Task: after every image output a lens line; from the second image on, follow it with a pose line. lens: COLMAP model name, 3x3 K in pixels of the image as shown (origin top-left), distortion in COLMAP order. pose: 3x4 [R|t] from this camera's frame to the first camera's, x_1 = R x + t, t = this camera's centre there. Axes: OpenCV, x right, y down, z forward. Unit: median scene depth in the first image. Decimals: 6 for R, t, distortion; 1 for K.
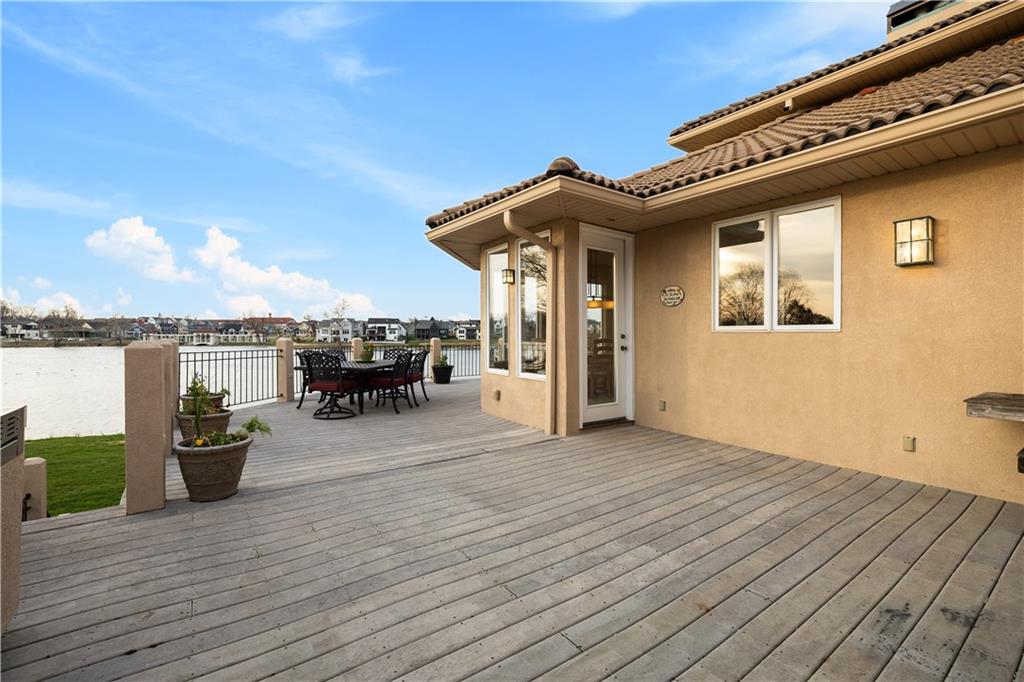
lens RADIAL K [[448.5, 0, 505.5], [0, 448.5, 339.9], [0, 0, 1]] dist [0.004116, -0.001623]
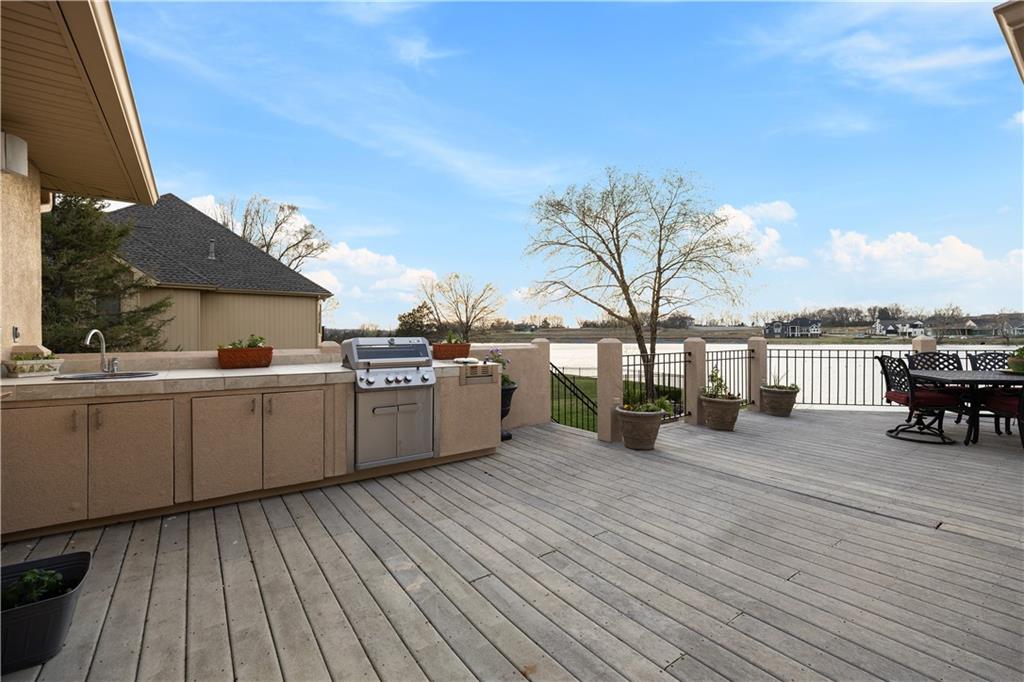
lens RADIAL K [[448.5, 0, 515.4], [0, 448.5, 338.5], [0, 0, 1]] dist [0.004116, -0.001623]
pose [[0.003187, 0.006412, -0.999974, 0.871085], [-0.004861, 0.999968, 0.006397, -0.006331], [0.999983, 0.004841, 0.003219, 0.677464]]
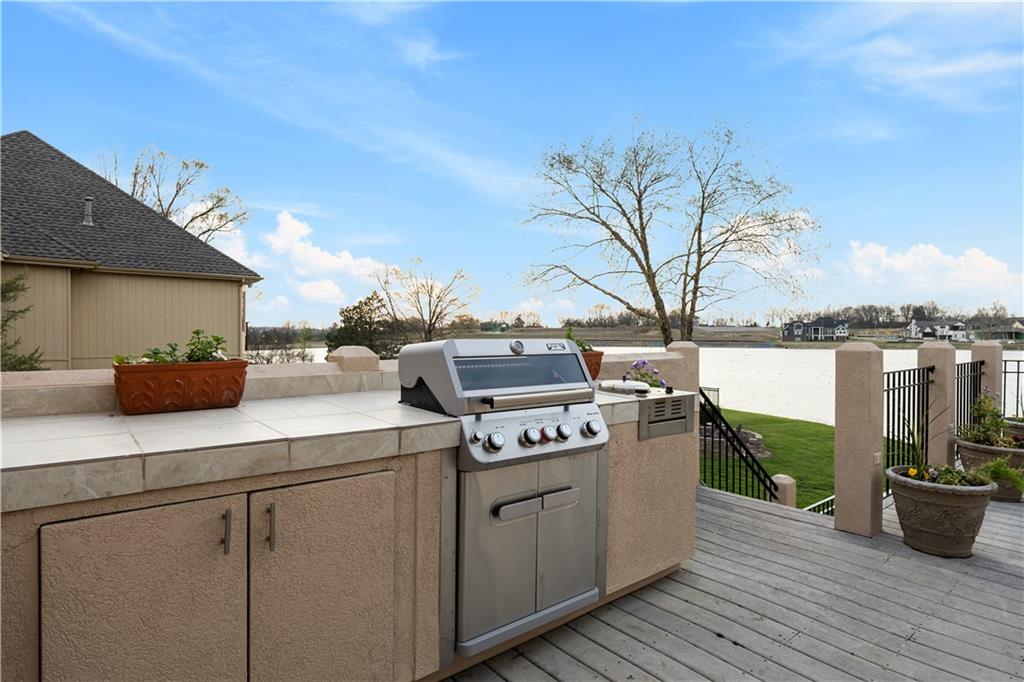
lens RADIAL K [[555.3, 0, 511.3], [0, 555.3, 341.3], [0, 0, 1]] dist [-0.004946, 0.003502]
pose [[0.063276, 0.008356, -0.997961, 0.257021], [-0.010191, 0.999918, 0.007726, -0.001455], [0.997944, 0.009681, 0.063356, 0.250246]]
